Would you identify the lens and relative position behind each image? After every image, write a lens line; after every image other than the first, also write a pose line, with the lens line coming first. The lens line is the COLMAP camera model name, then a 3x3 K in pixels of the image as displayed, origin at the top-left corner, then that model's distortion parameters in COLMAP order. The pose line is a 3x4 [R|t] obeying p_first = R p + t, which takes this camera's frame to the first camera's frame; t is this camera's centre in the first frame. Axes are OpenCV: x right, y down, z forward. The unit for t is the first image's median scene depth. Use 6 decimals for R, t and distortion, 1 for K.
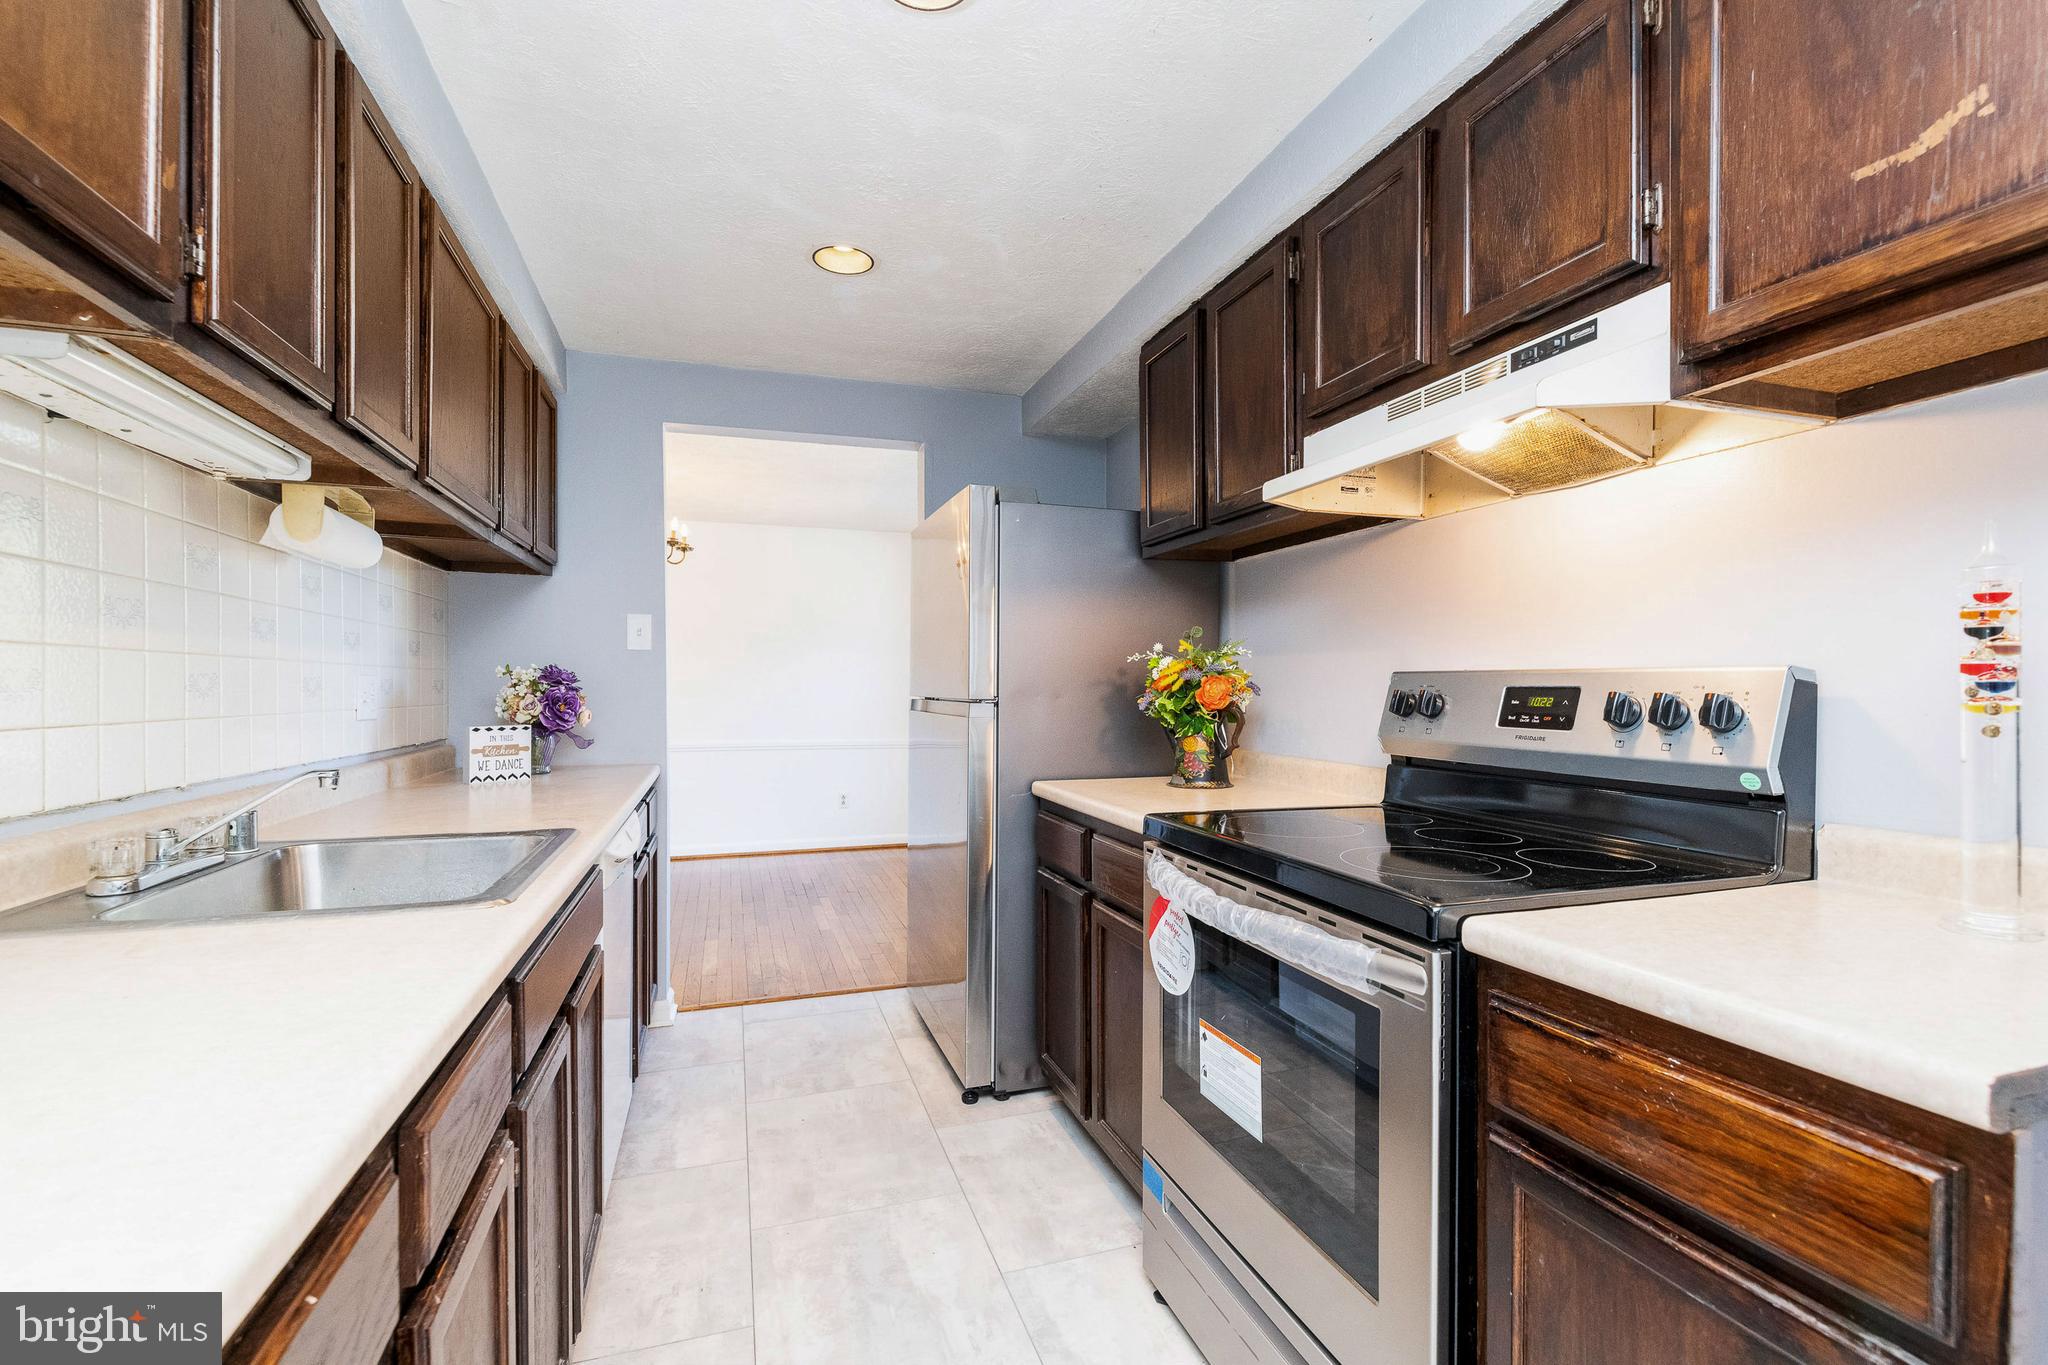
lens RADIAL K [[898.3, 0, 1025.7], [0, 898.3, 698.4], [0, 0, 1]] dist [0.001555, 0.000140]
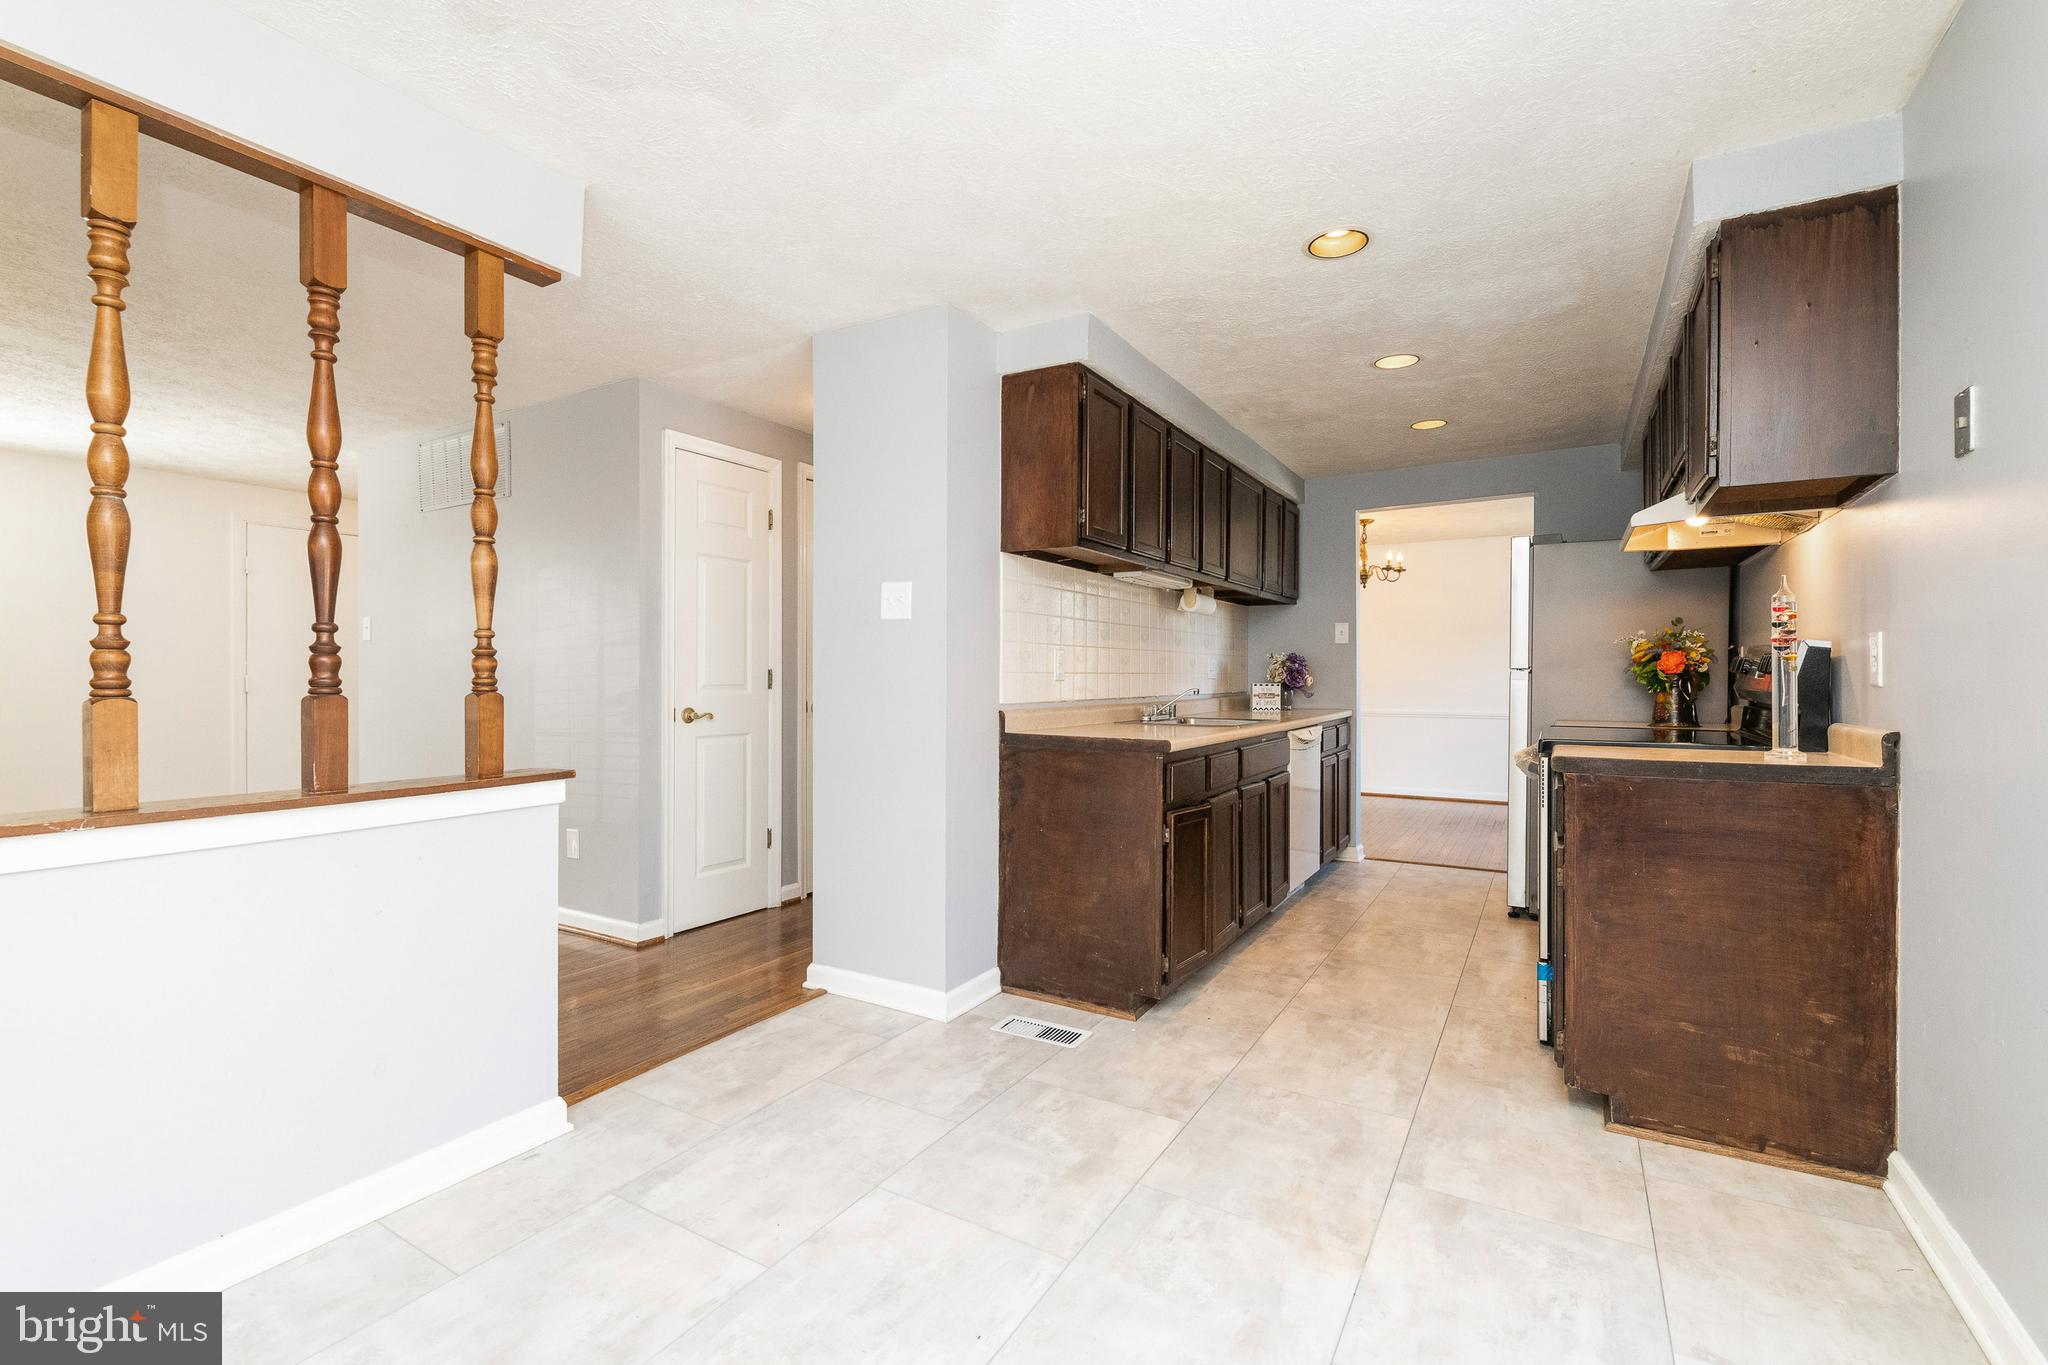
lens RADIAL K [[905.8, 0, 1014.8], [0, 905.8, 670.2], [0, 0, 1]] dist [0.002127, -0.000146]
pose [[0.648056, -0.005495, -0.761573, 0.588443], [-0.007658, 0.999876, -0.013730, 0.032260], [0.761554, 0.014730, 0.647934, -0.736257]]
